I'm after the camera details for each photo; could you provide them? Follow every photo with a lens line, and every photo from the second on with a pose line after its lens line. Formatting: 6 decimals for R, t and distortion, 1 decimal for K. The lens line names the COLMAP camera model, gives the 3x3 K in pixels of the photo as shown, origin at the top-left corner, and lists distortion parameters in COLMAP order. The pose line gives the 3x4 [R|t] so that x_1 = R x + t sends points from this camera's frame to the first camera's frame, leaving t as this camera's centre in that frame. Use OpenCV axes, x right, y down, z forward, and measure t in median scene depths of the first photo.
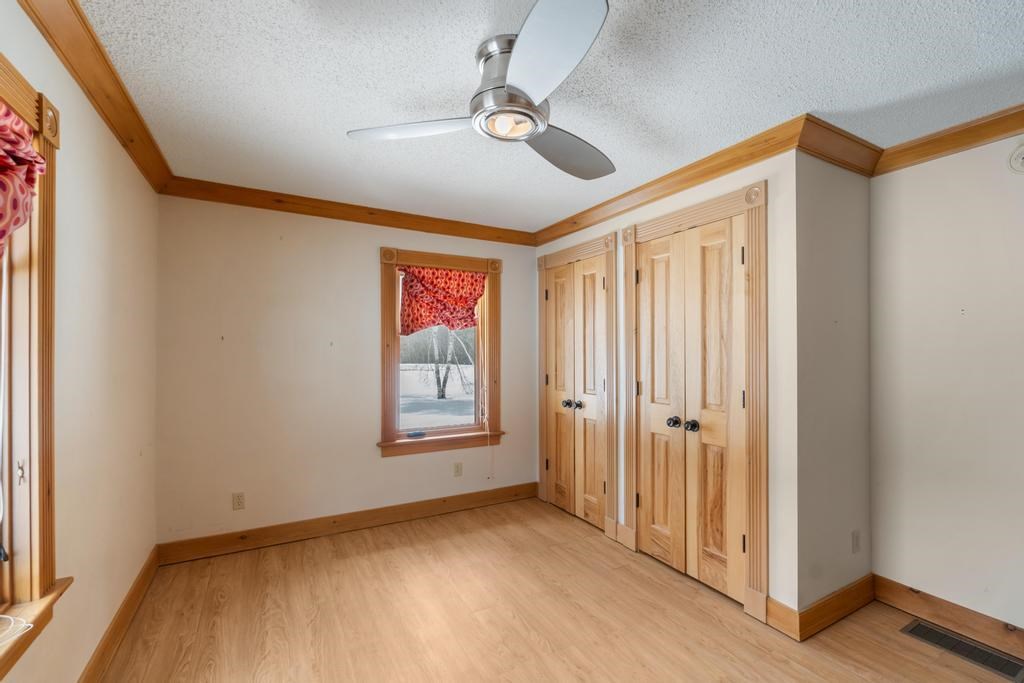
lens RADIAL K [[453.8, 0, 510.9], [0, 453.8, 345.1], [0, 0, 1]] dist [0.000716, -0.000450]
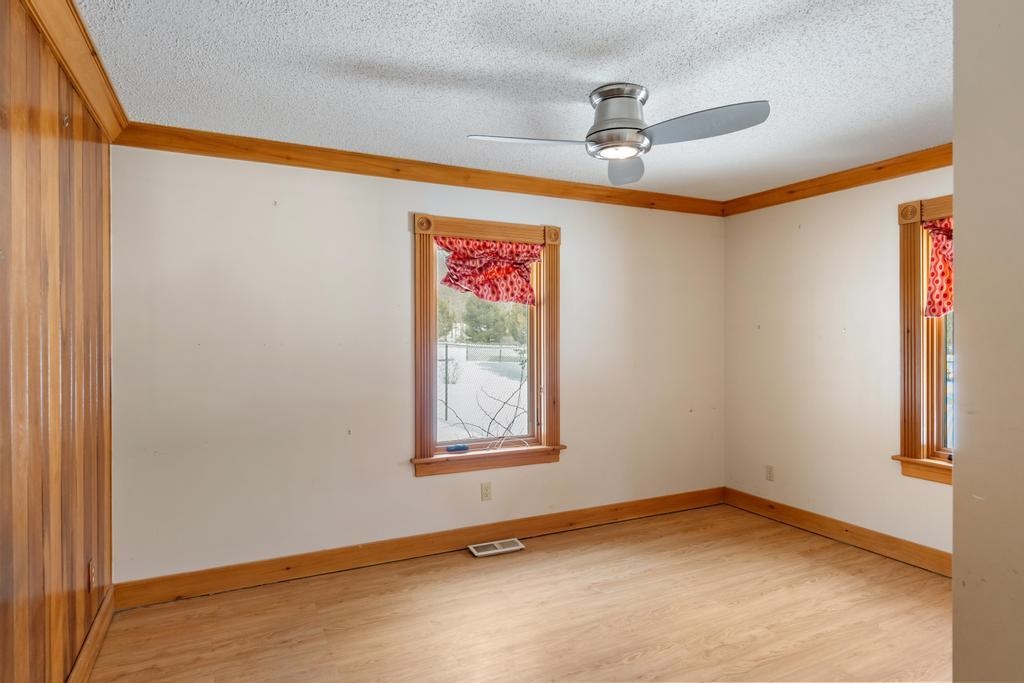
lens RADIAL K [[559.4, 0, 508.6], [0, 559.4, 342.5], [0, 0, 1]] dist [0.014649, -0.000148]
pose [[-0.036196, 0.003070, -0.999340, 0.832908], [0.010255, 0.999944, 0.002701, 0.012972], [0.999292, -0.010150, -0.036225, 0.429301]]
